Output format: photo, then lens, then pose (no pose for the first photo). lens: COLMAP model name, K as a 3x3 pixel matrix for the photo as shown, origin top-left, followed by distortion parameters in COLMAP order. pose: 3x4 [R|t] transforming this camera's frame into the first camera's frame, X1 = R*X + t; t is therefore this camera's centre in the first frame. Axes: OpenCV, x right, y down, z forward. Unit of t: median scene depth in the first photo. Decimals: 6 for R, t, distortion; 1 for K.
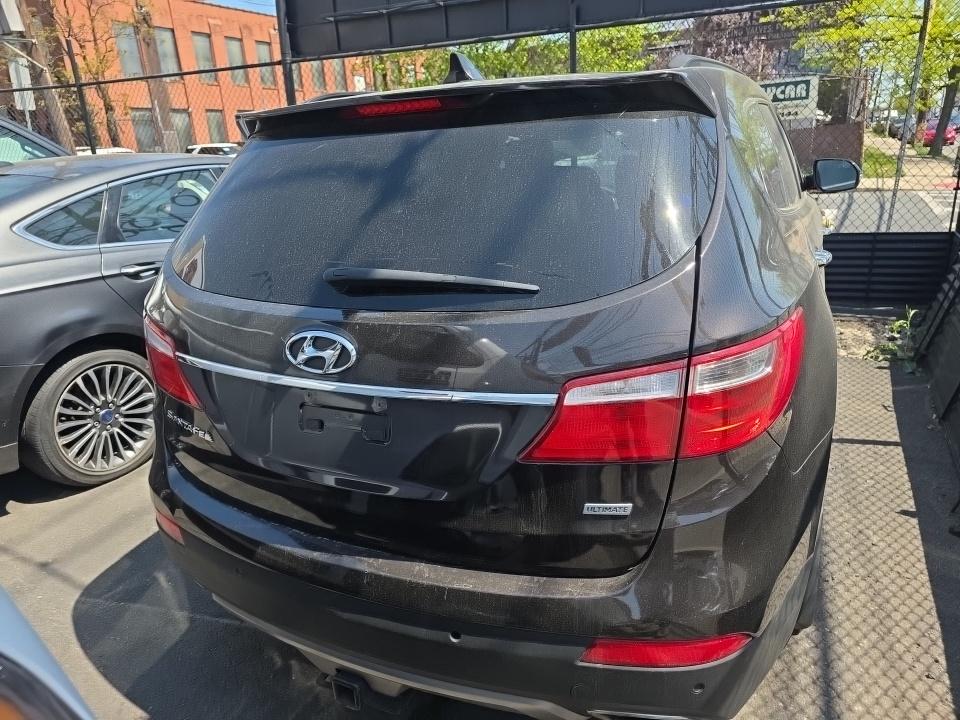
lens RADIAL K [[639.8, 0, 478.8], [0, 639.8, 359.4], [0, 0, 1]] dist [0.027610, -0.022371]
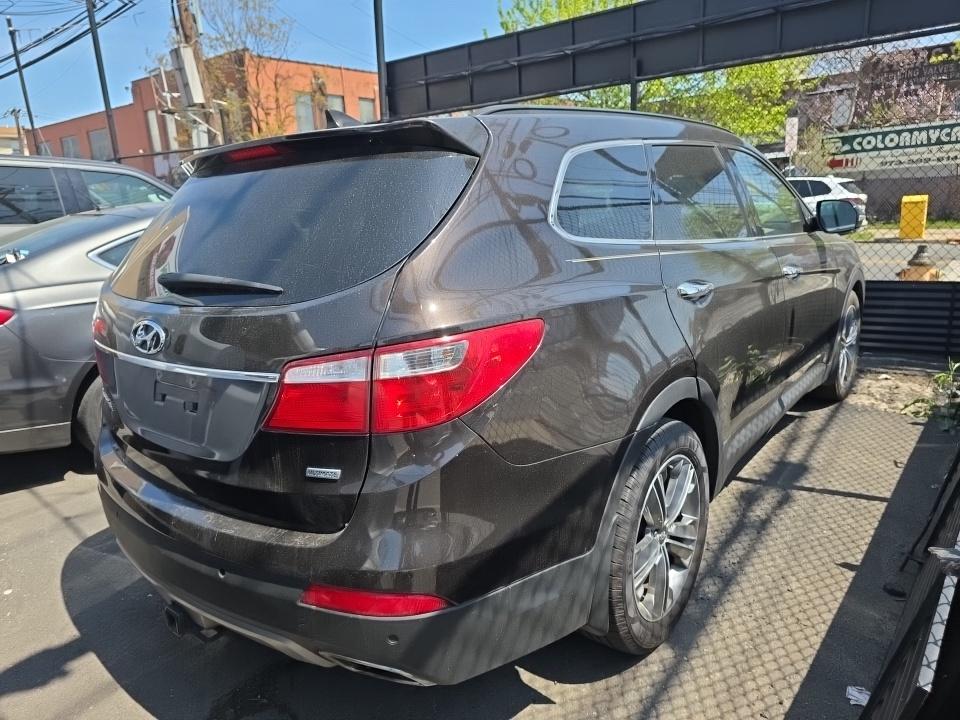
lens RADIAL K [[639.8, 0, 478.5], [0, 639.8, 361.8], [0, 0, 1]] dist [0.027610, -0.022371]
pose [[0.973082, 0.051509, -0.224630, 0.237182], [-0.066893, 0.995868, -0.061420, 0.025136], [0.220538, 0.074793, 0.972507, -0.039418]]
